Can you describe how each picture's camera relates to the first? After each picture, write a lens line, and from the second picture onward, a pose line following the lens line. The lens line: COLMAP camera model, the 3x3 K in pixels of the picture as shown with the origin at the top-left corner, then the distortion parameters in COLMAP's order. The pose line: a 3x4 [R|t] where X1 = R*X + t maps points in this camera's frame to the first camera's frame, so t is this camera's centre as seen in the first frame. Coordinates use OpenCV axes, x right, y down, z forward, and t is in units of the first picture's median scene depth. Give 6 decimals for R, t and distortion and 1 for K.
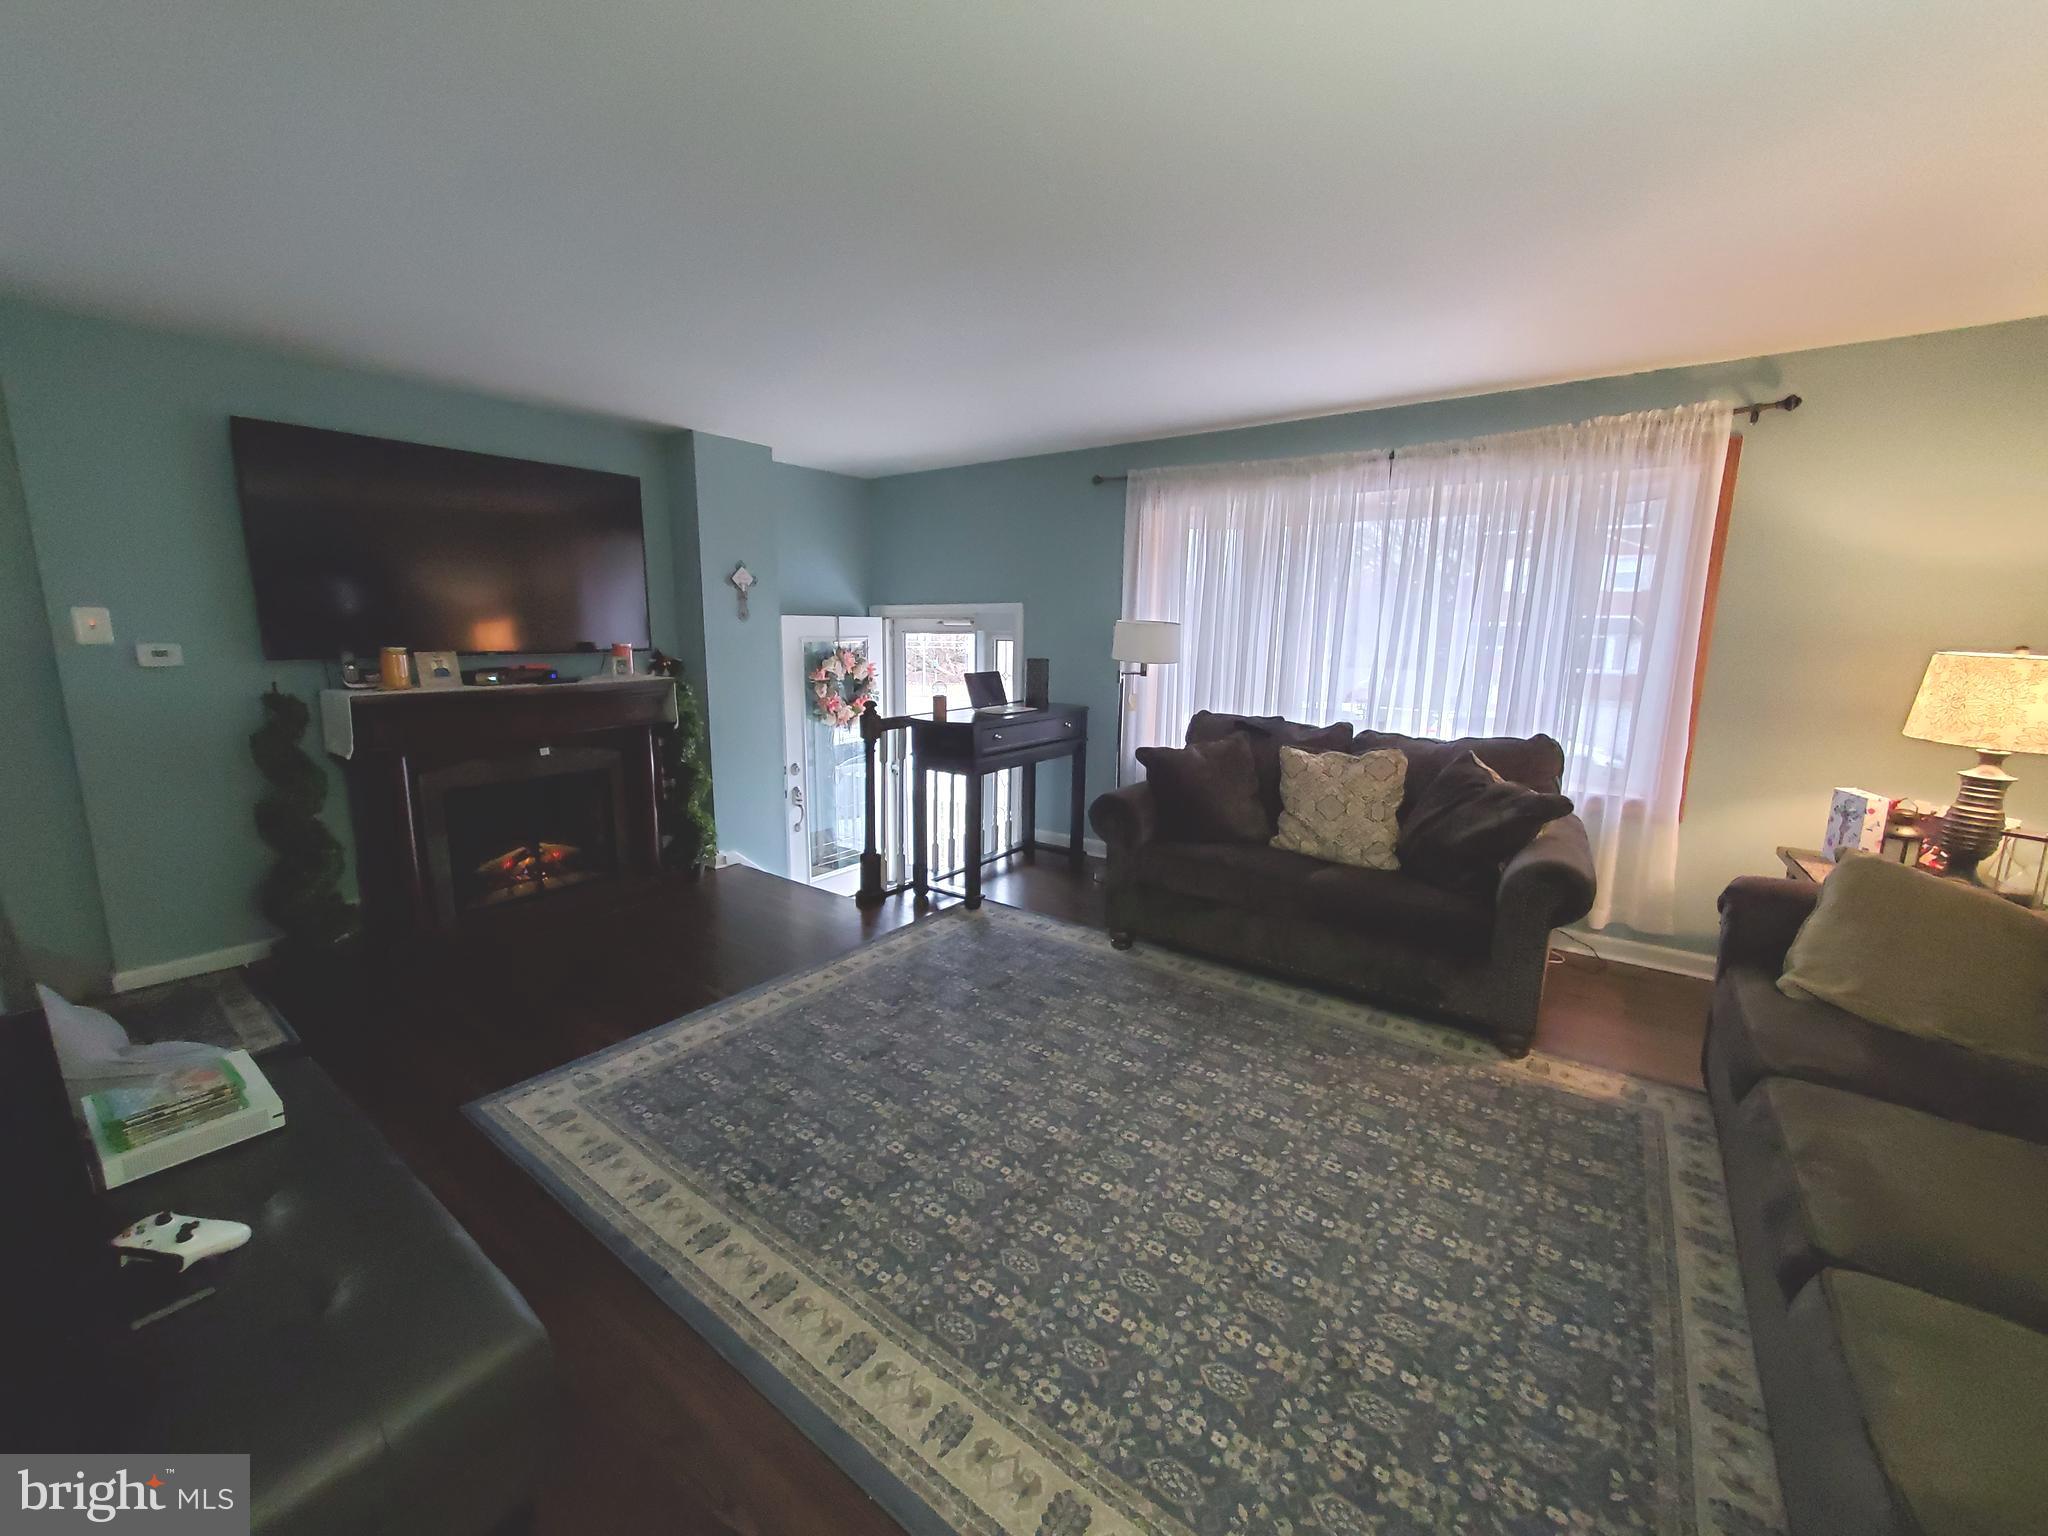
lens RADIAL K [[812.4, 0, 1017.9], [0, 812.4, 769.7], [0, 0, 1]] dist [0.007449, 0.000218]
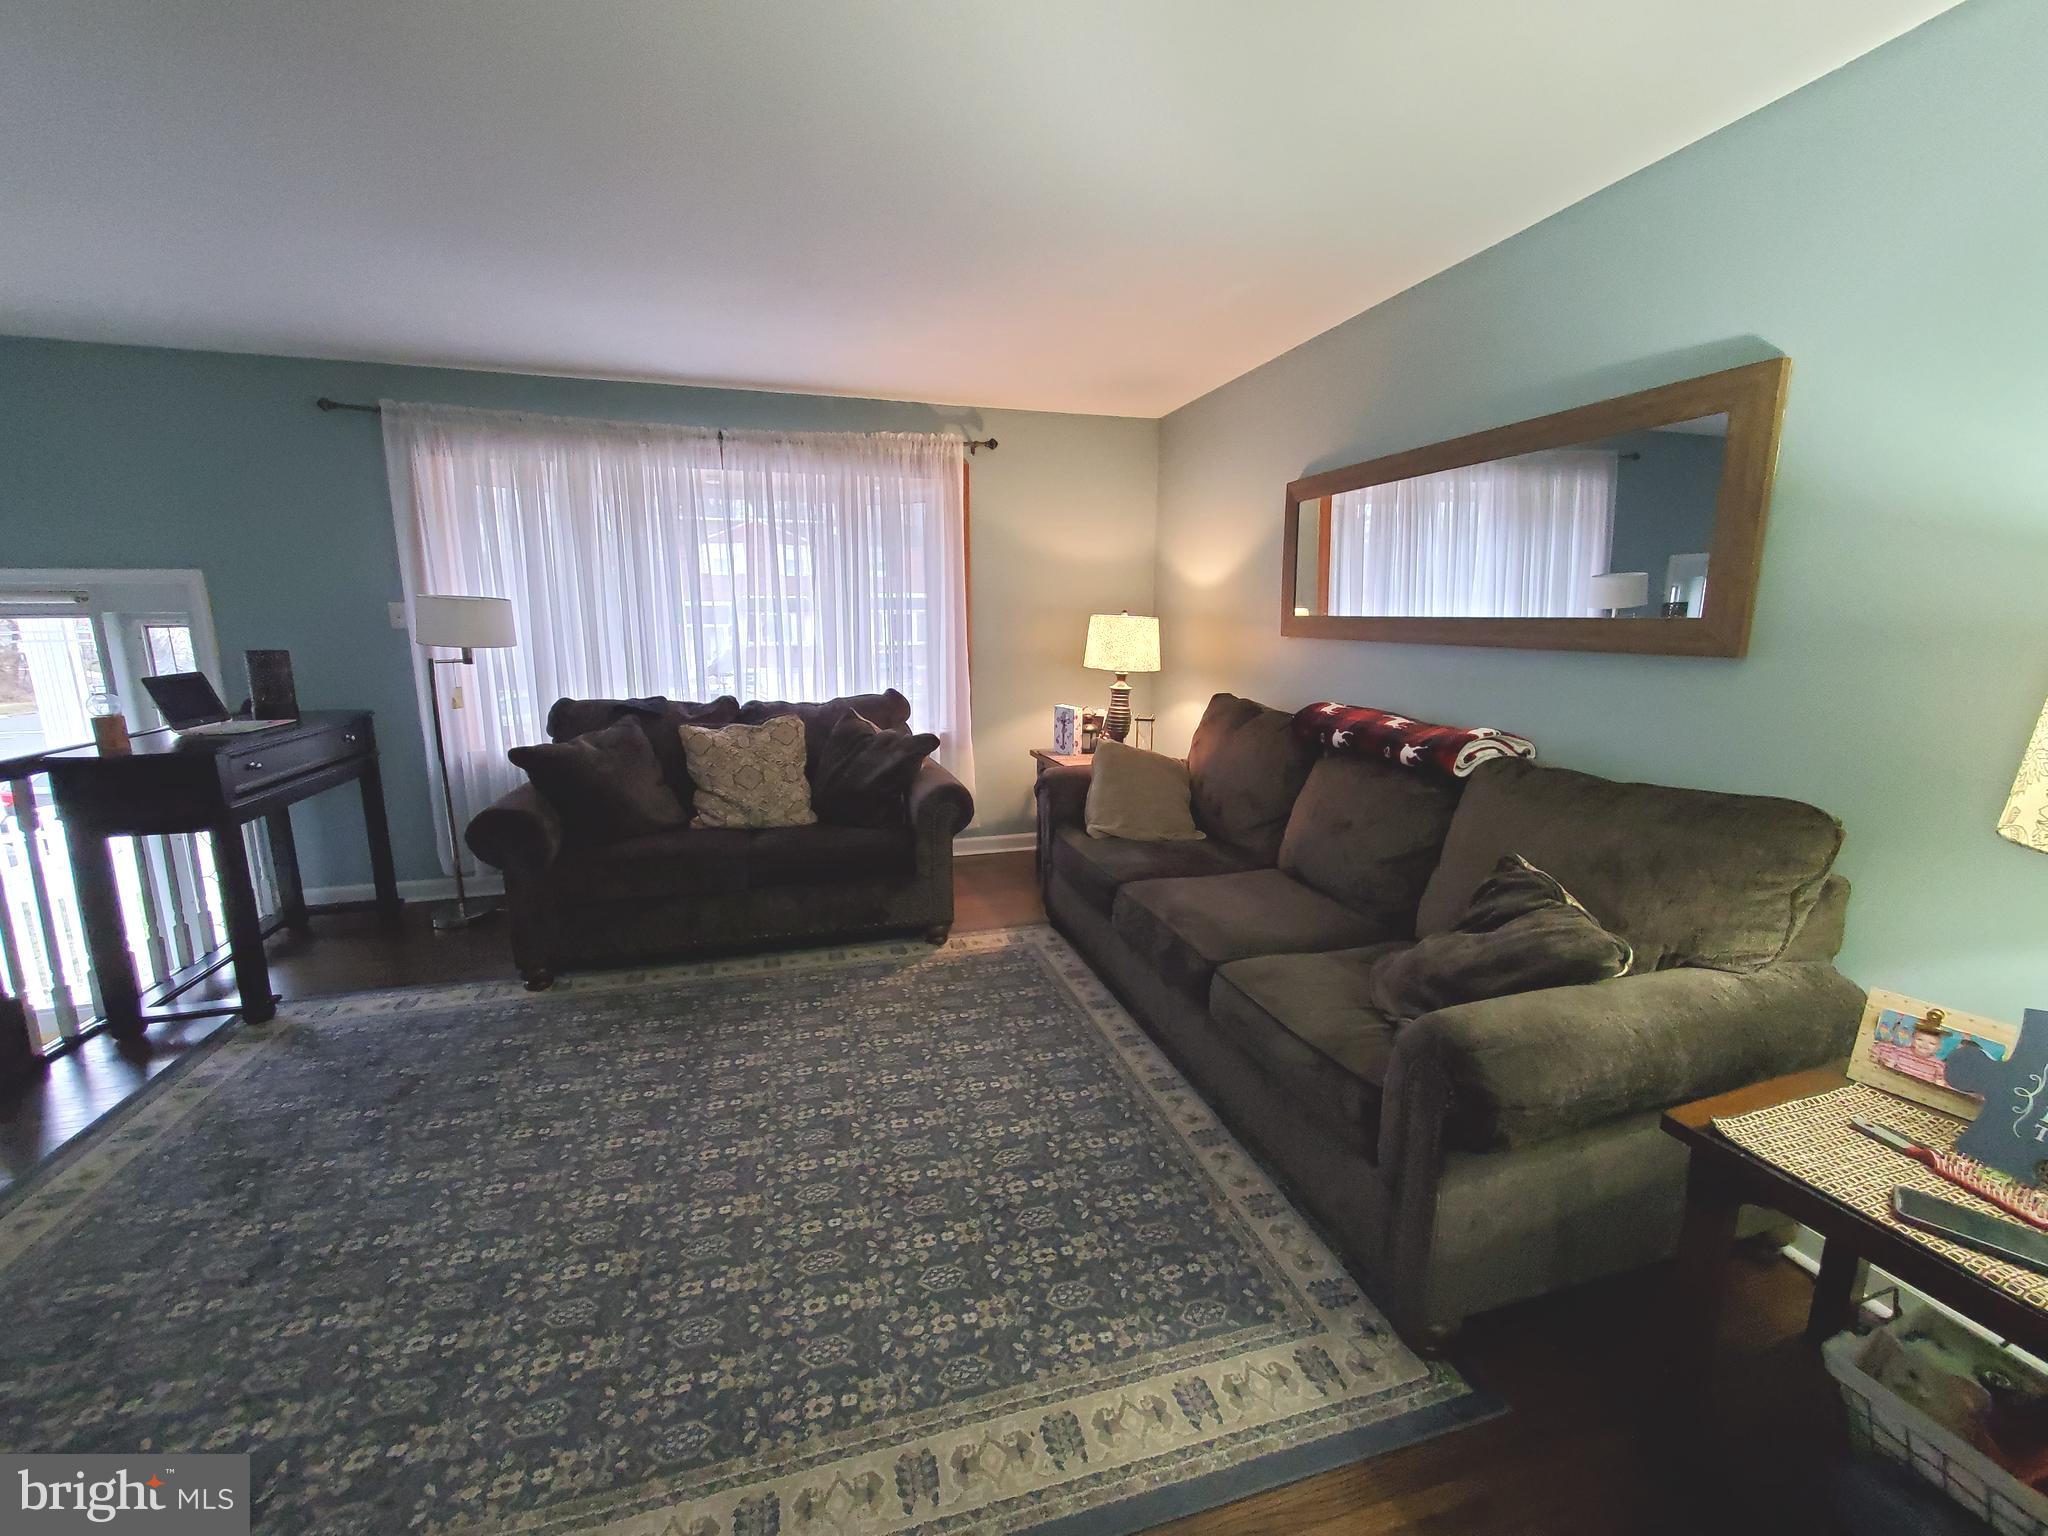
lens RADIAL K [[812.4, 0, 1017.9], [0, 812.4, 770.1], [0, 0, 1]] dist [0.007449, 0.000218]
pose [[0.613506, -0.164237, 0.772423, -0.255890], [0.145380, 0.984905, 0.093947, -0.012791], [-0.776193, 0.054658, 0.628122, 0.110166]]
